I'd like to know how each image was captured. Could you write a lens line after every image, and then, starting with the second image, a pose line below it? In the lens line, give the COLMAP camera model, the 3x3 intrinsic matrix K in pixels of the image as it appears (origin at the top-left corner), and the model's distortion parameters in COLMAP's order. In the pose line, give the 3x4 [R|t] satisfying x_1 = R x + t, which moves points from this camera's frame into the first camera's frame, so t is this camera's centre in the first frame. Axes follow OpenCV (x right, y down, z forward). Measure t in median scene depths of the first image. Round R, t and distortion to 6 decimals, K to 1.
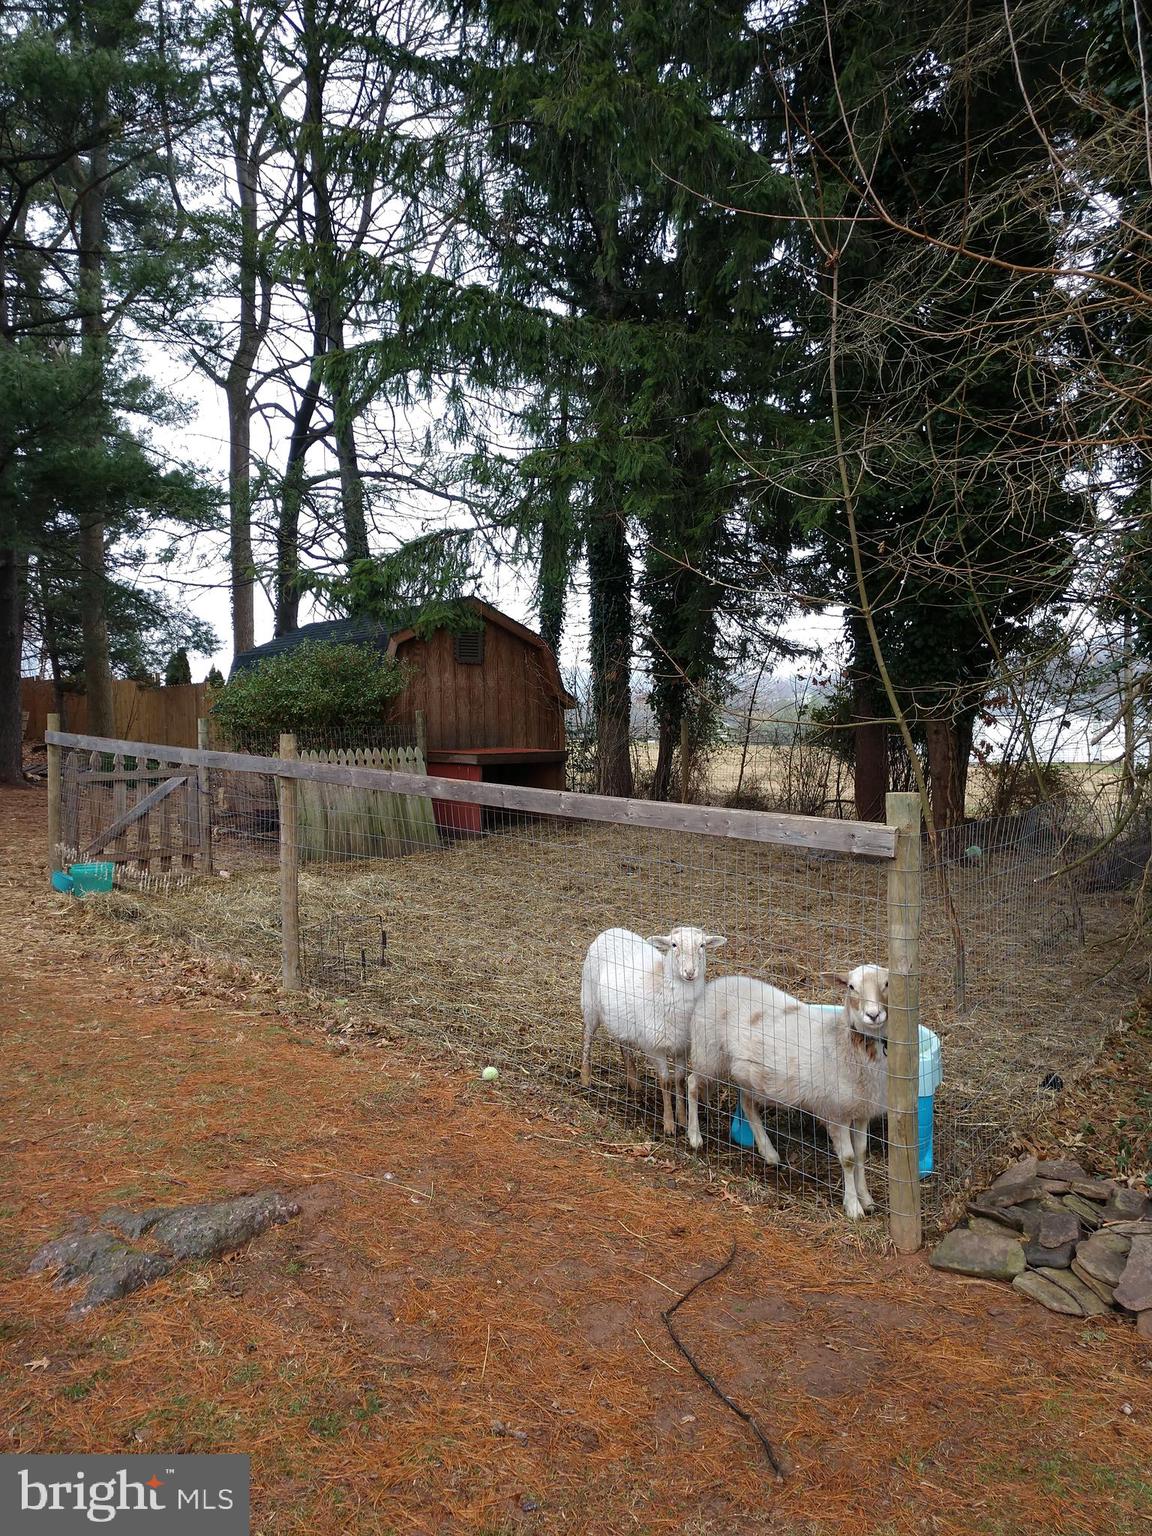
lens RADIAL K [[1112.7, 0, 576.0], [0, 1112.7, 768.0], [0, 0, 1]] dist [0.033203, 0.000113]
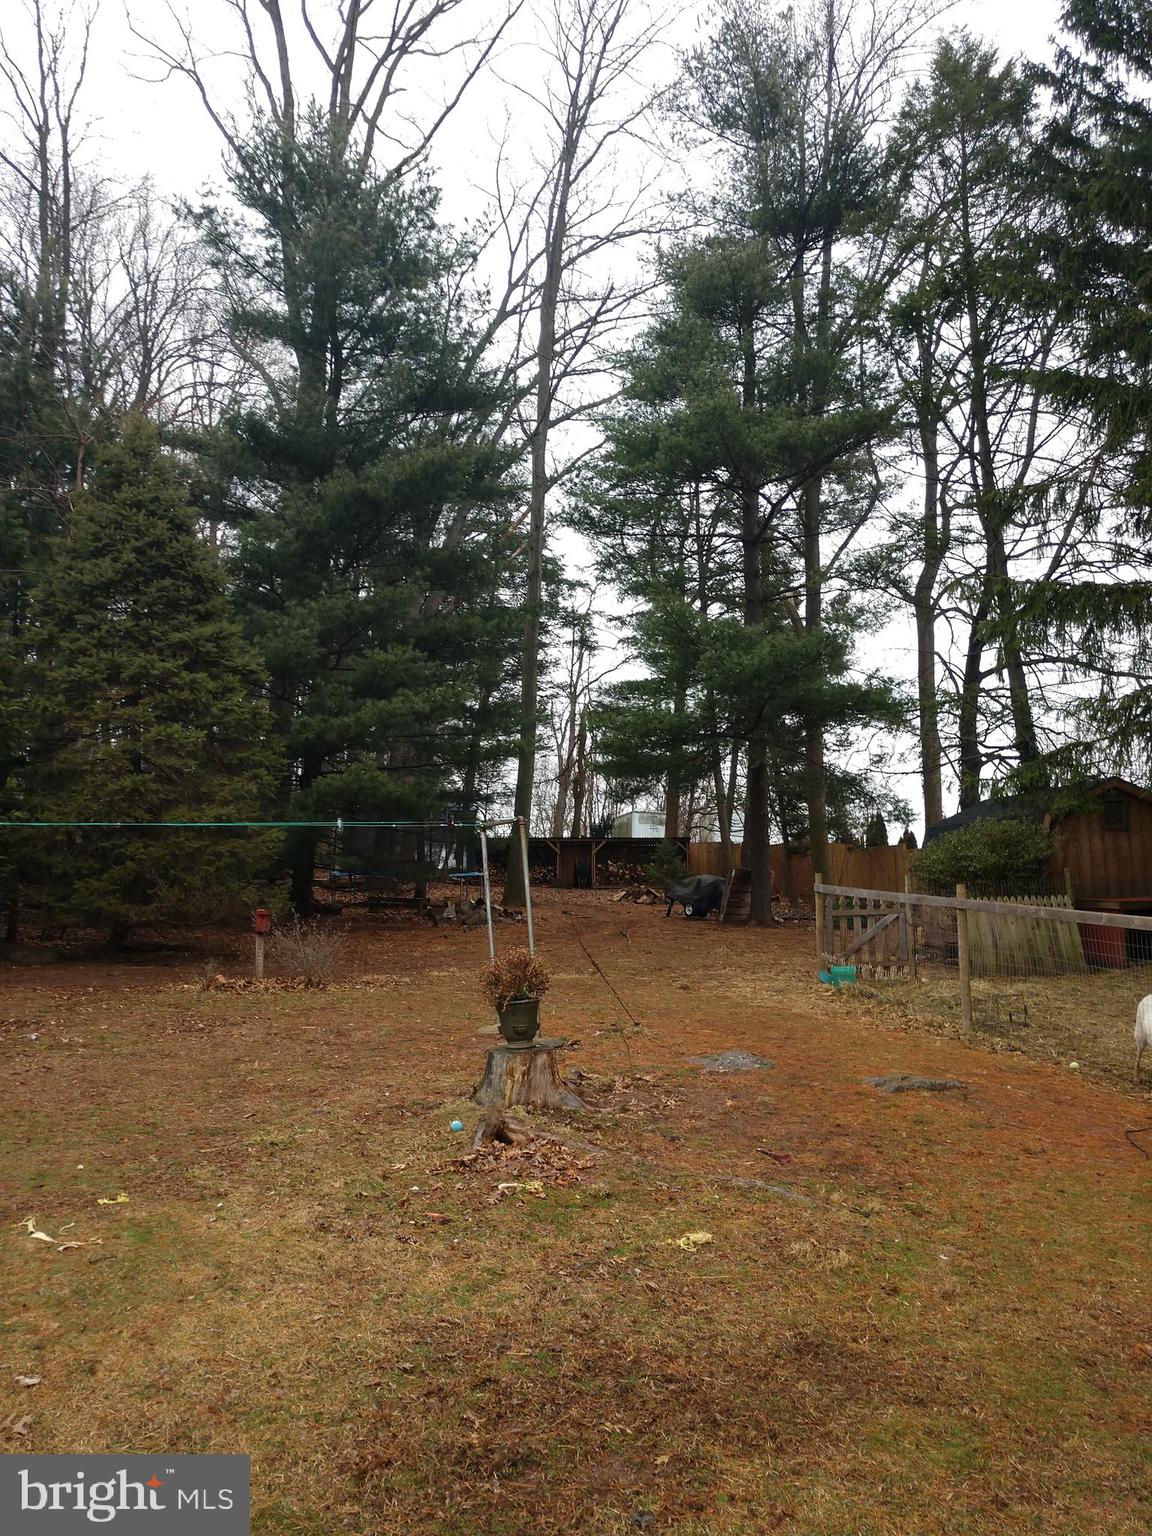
lens RADIAL K [[1112.7, 0, 576.0], [0, 1112.7, 768.0], [0, 0, 1]] dist [0.033203, 0.000113]
pose [[0.825930, -0.062323, -0.560317, 0.125585], [-0.015733, 0.990936, -0.133411, 0.017075], [0.563553, 0.119004, 0.817463, -0.421455]]
